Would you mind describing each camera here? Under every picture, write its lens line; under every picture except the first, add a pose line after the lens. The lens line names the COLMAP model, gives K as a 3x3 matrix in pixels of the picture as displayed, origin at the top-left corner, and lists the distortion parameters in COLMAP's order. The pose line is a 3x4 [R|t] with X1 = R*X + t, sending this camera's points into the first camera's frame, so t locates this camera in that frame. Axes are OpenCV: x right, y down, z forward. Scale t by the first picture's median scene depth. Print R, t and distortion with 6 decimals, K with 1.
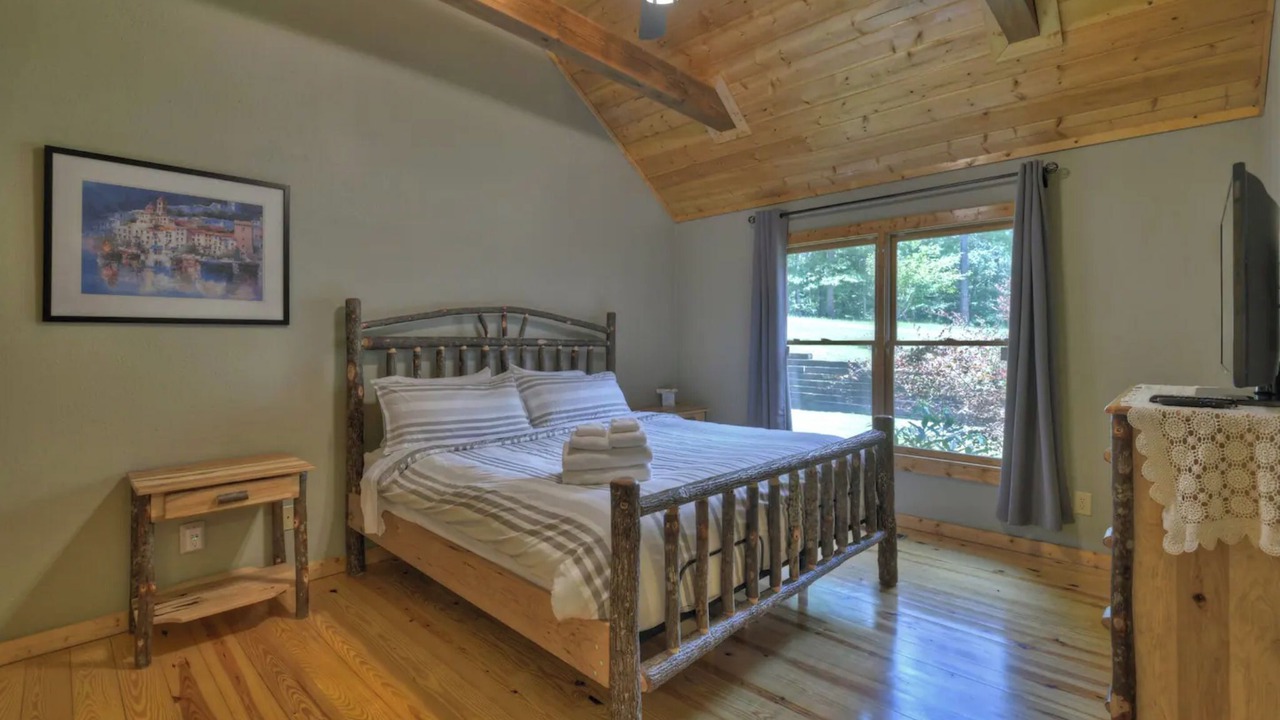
lens RADIAL K [[569.7, 0, 627.3], [0, 569.7, 358.1], [0, 0, 1]] dist [0.014349, -0.014468]
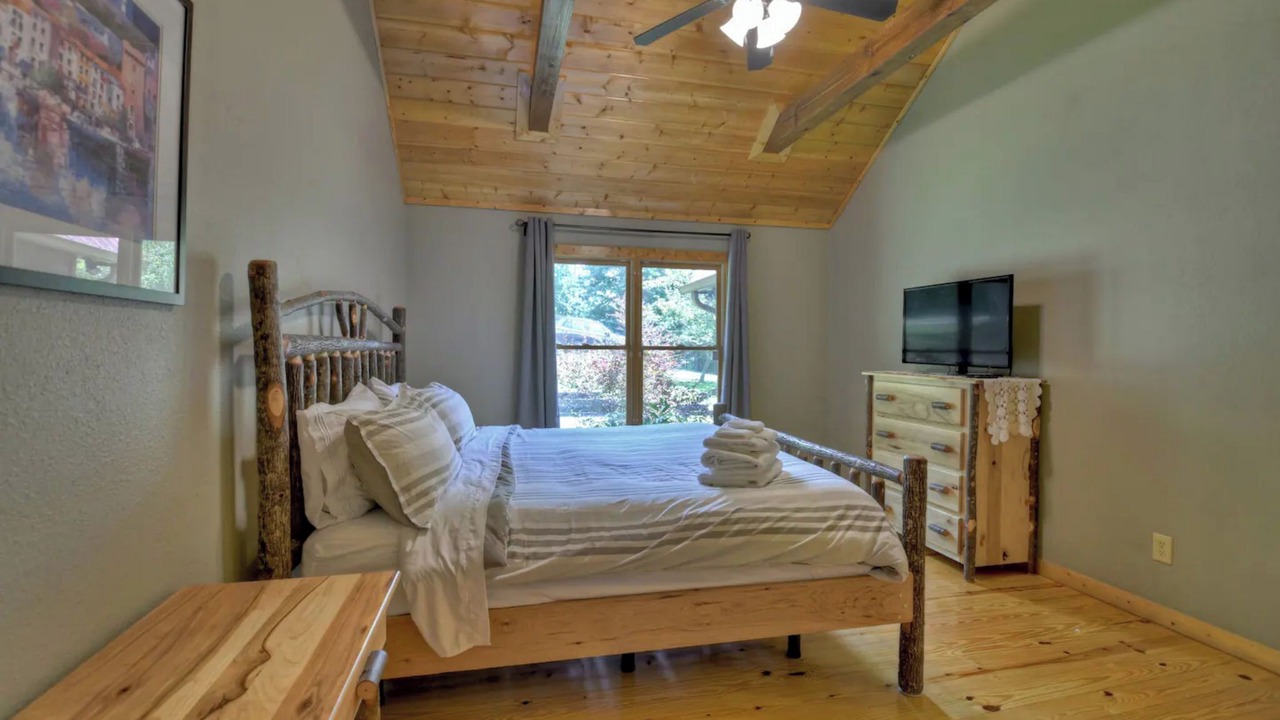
lens RADIAL K [[569.7, 0, 627.3], [0, 569.7, 358.1], [0, 0, 1]] dist [0.014349, -0.014468]
pose [[0.541892, -0.012475, 0.840356, -0.865271], [0.016034, 0.999861, 0.004504, -0.013981], [-0.840295, 0.011033, 0.542017, 0.508236]]
